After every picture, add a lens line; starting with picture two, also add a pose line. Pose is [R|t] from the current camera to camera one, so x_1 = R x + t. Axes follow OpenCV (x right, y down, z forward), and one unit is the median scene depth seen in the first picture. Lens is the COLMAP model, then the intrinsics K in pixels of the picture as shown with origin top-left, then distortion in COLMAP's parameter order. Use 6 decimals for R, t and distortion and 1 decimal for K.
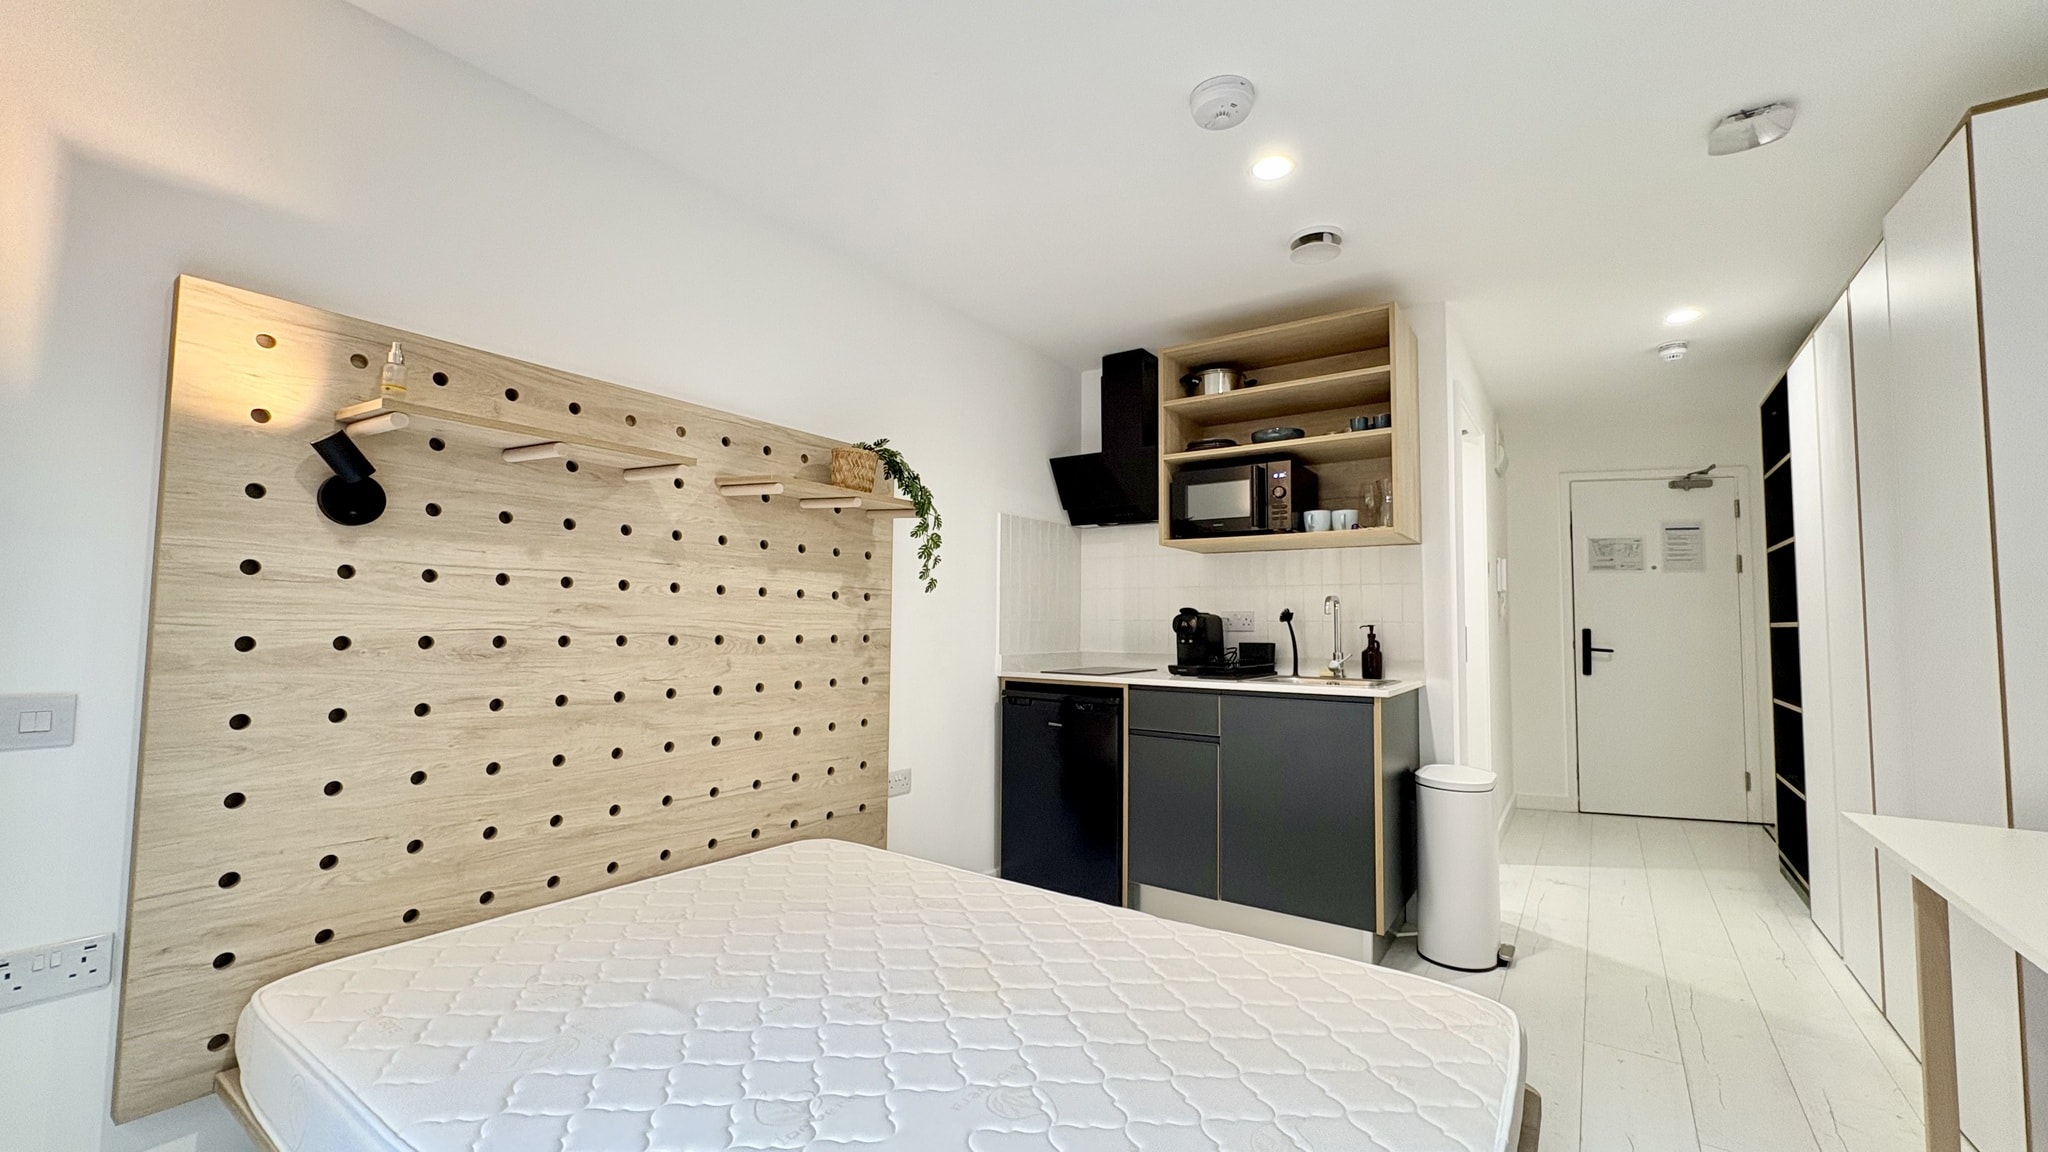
lens RADIAL K [[815.5, 0, 1017.2], [0, 815.5, 579.0], [0, 0, 1]] dist [0.003435, -0.000170]
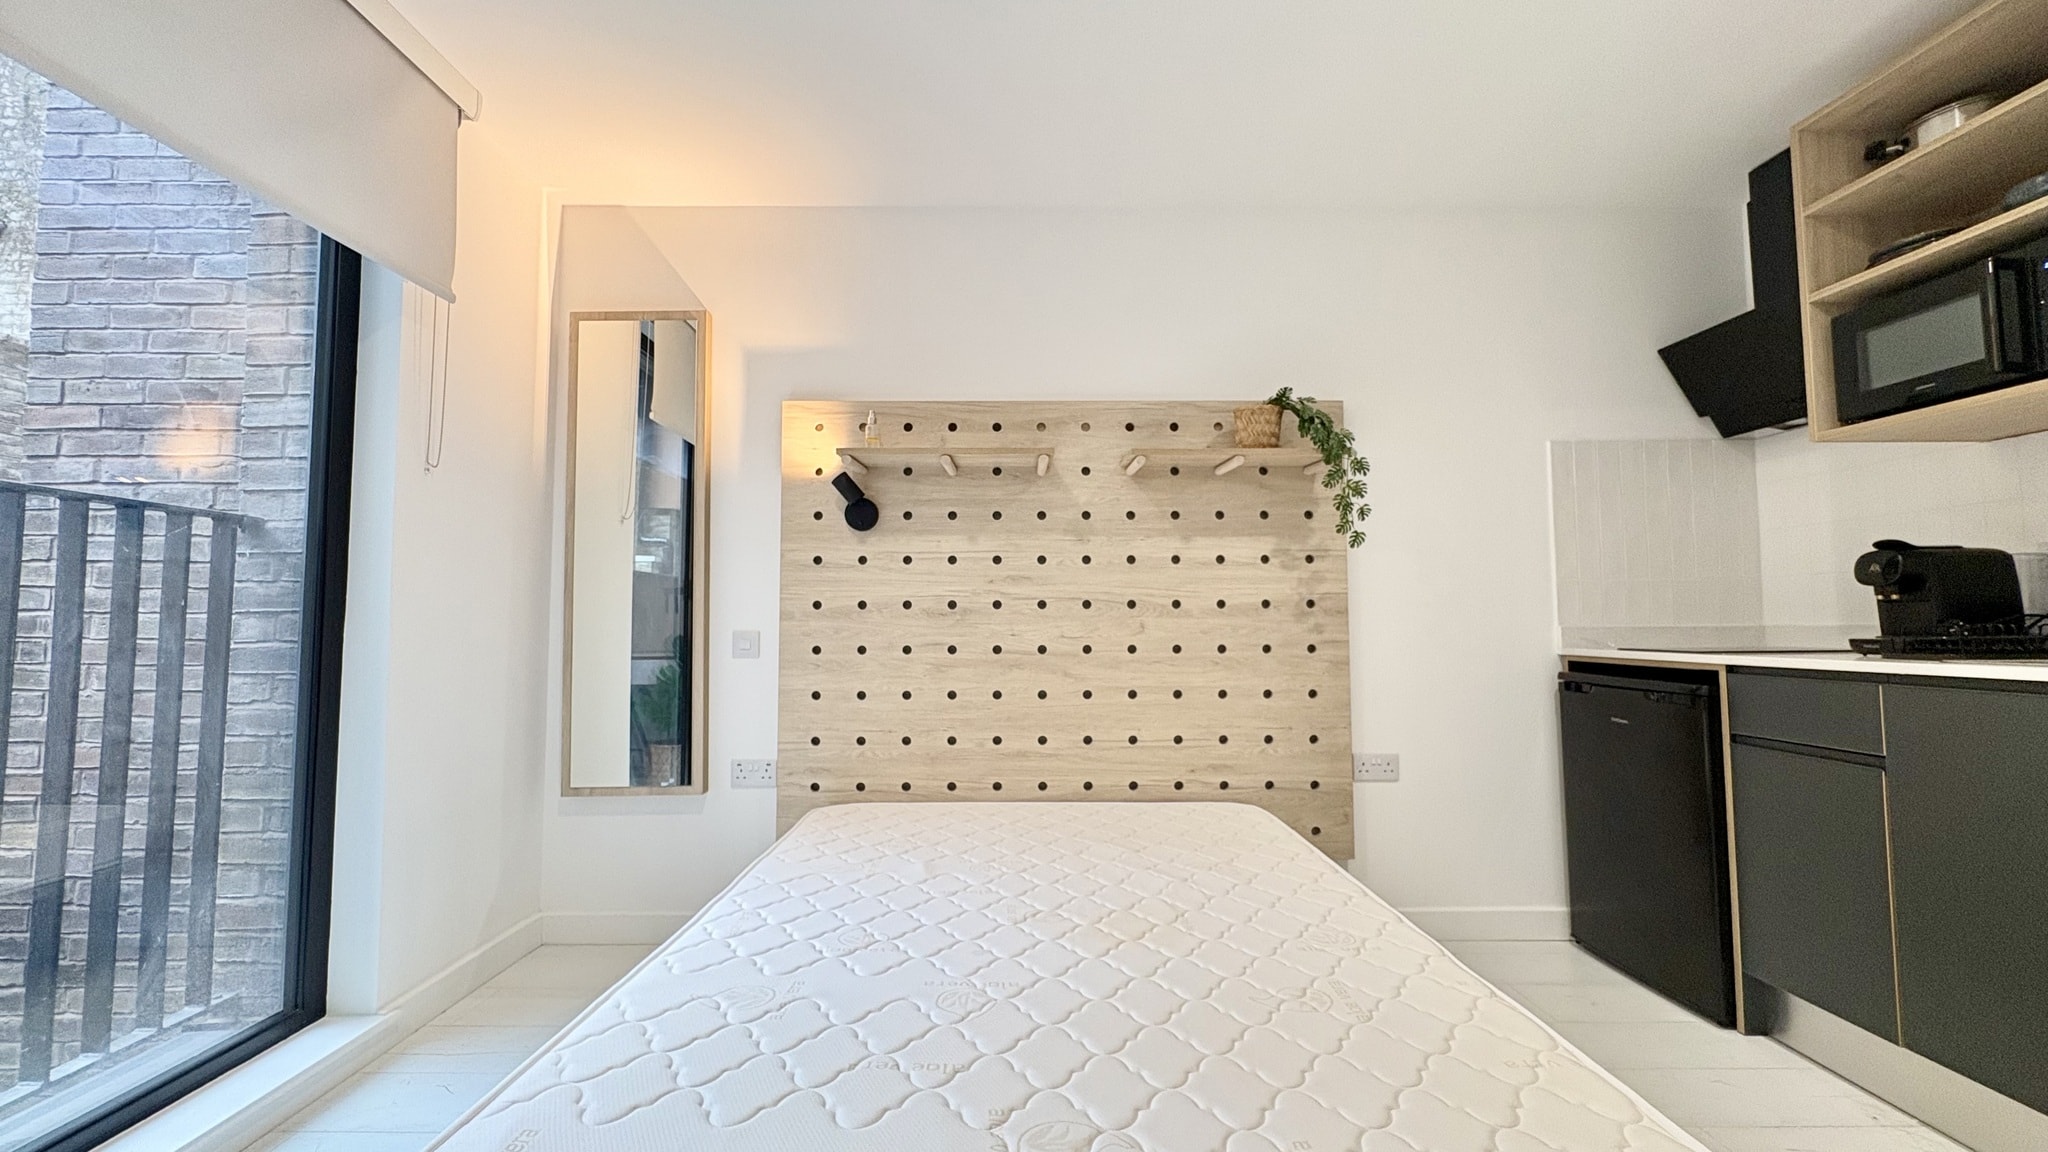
lens RADIAL K [[815.5, 0, 1025.3], [0, 815.5, 576.1], [0, 0, 1]] dist [0.003435, -0.000170]
pose [[0.583116, -0.060838, -0.810108, 0.408416], [0.056100, 0.997827, -0.034555, 0.059512], [0.810450, -0.025298, 0.585262, 0.204604]]
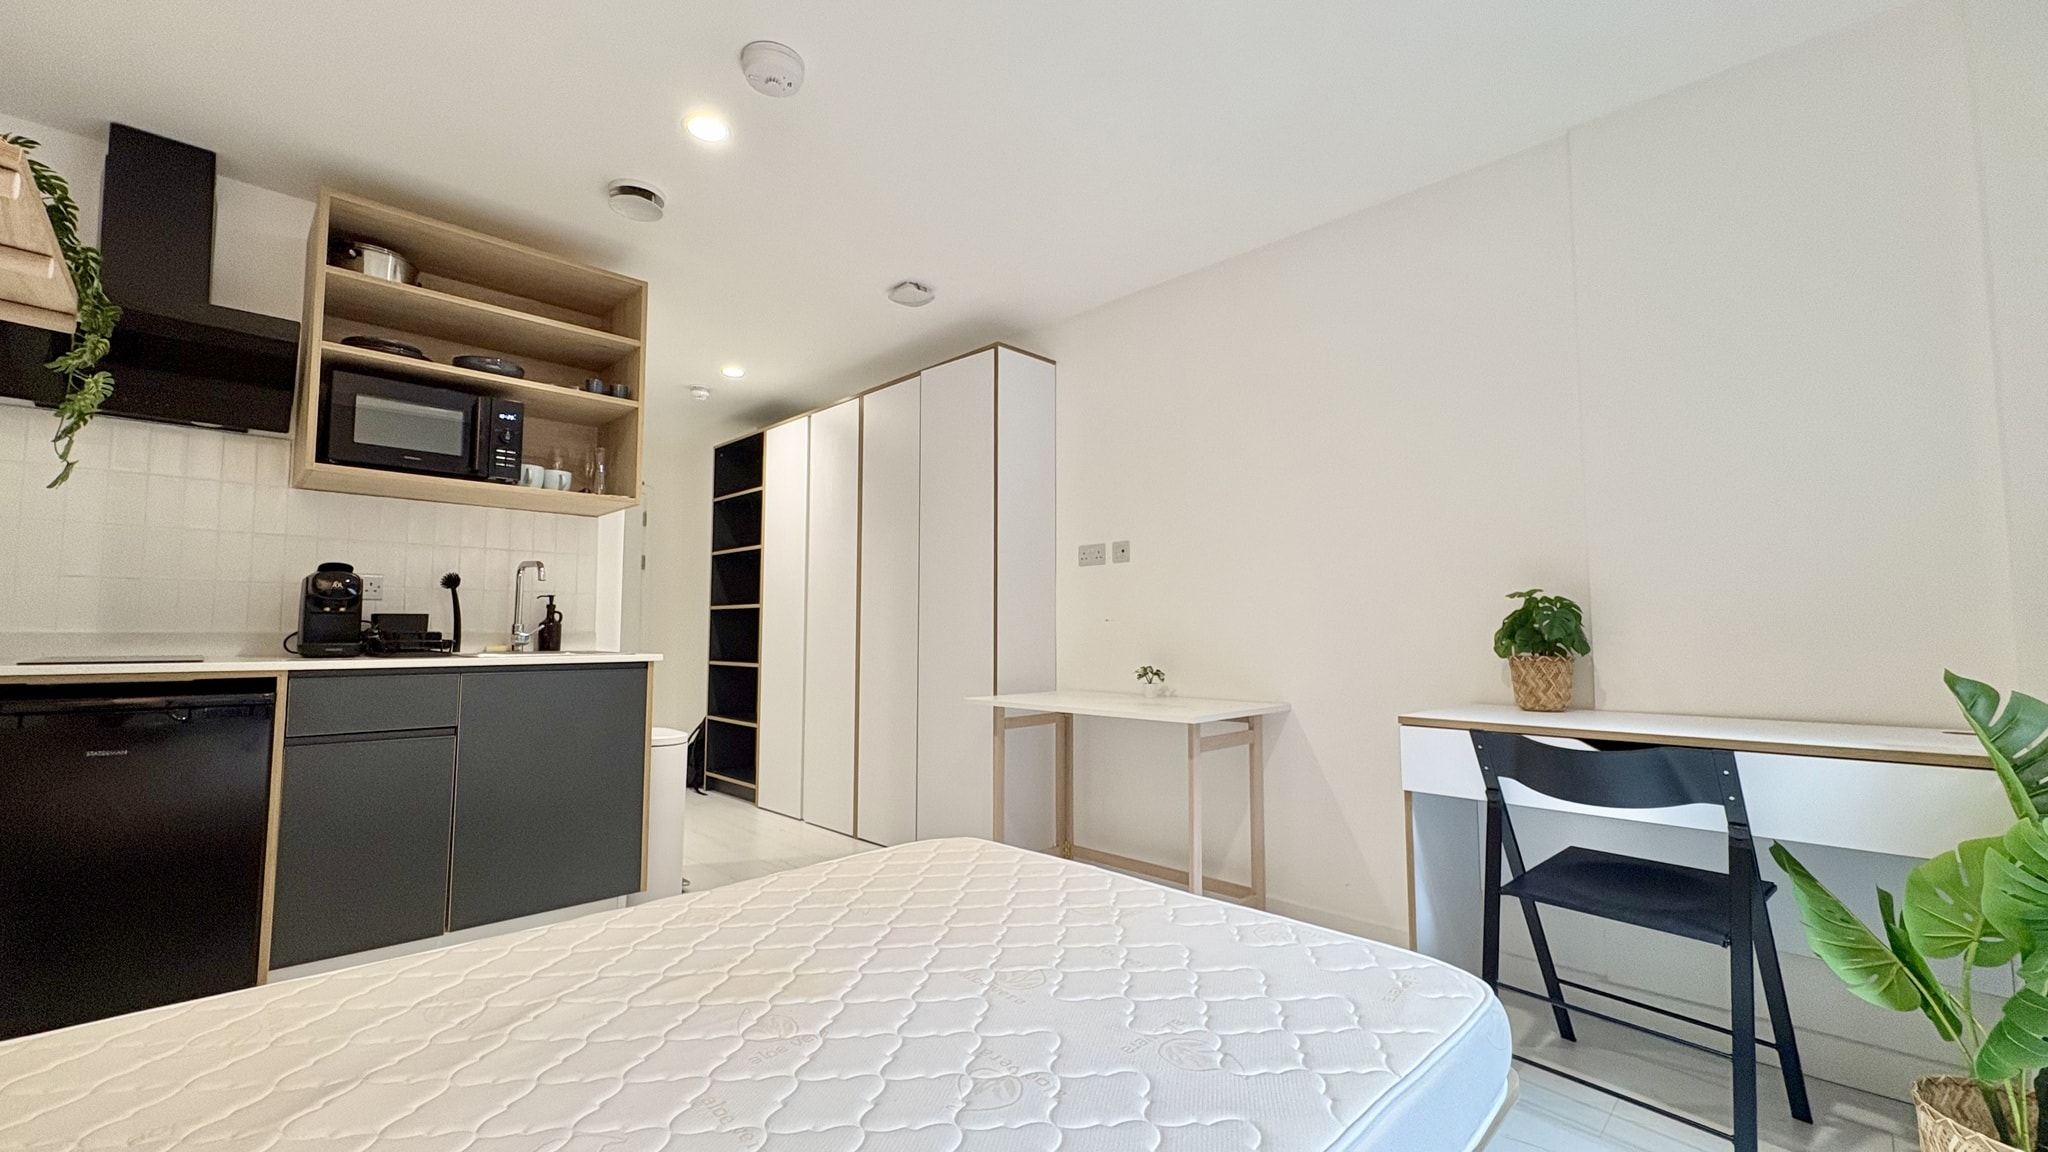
lens RADIAL K [[815.5, 0, 1038.3], [0, 815.5, 572.6], [0, 0, 1]] dist [0.003435, -0.000170]
pose [[0.156221, 0.063886, 0.985654, -0.505436], [-0.055785, 0.996884, -0.055772, 0.063700], [-0.986145, -0.046272, 0.159299, 0.362204]]
